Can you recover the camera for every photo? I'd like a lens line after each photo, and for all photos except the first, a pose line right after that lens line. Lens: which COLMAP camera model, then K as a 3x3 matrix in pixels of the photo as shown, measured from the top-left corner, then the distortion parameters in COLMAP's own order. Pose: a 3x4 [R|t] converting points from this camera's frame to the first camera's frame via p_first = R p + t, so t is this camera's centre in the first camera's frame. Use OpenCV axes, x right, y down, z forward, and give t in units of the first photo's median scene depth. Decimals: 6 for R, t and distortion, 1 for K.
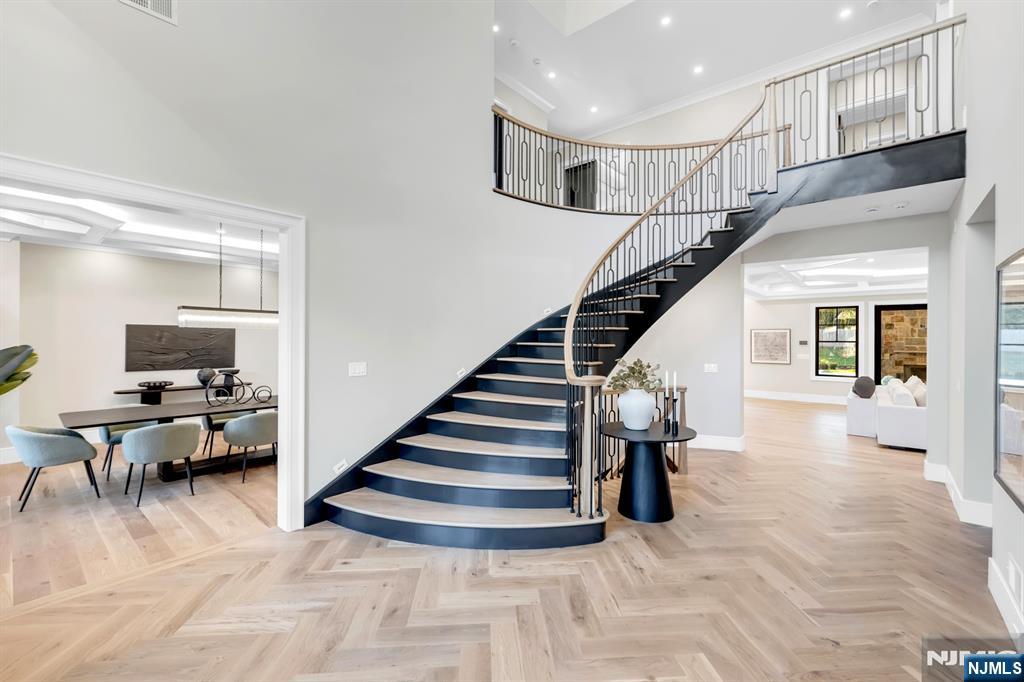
lens RADIAL K [[430.7, 0, 512.0], [0, 430.7, 341.0], [0, 0, 1]] dist [-0.000853, -0.000121]
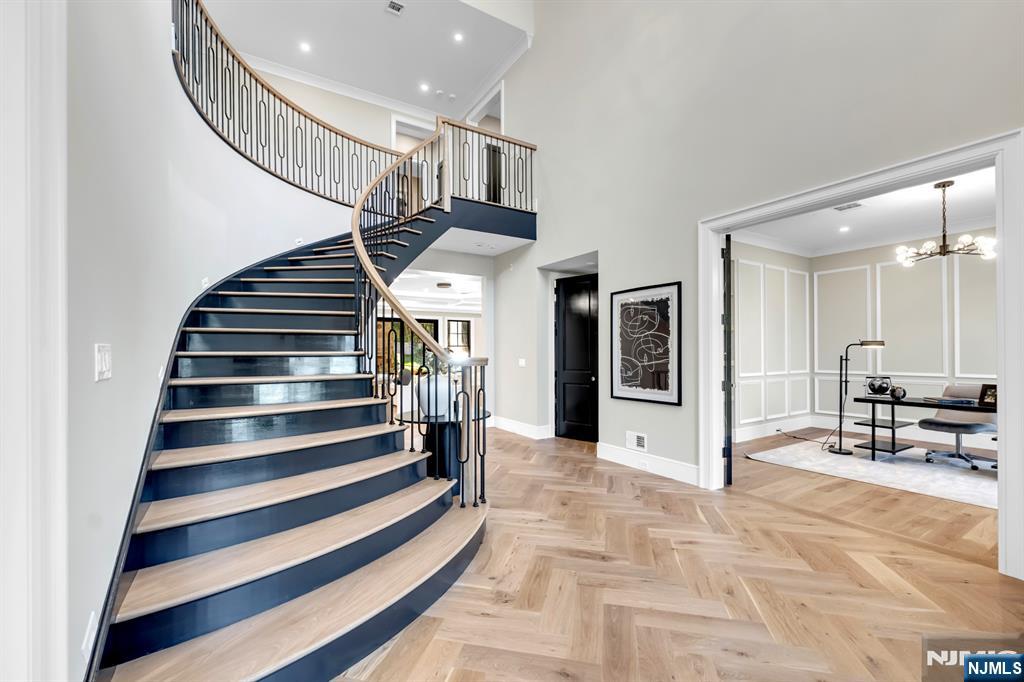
lens RADIAL K [[433.1, 0, 513.2], [0, 433.1, 353.5], [0, 0, 1]] dist [-0.000299, -0.000006]
pose [[0.297563, -0.008340, 0.954666, -0.797201], [0.011238, 0.999923, 0.005232, 0.079210], [-0.954636, 0.009172, 0.297634, 0.710081]]
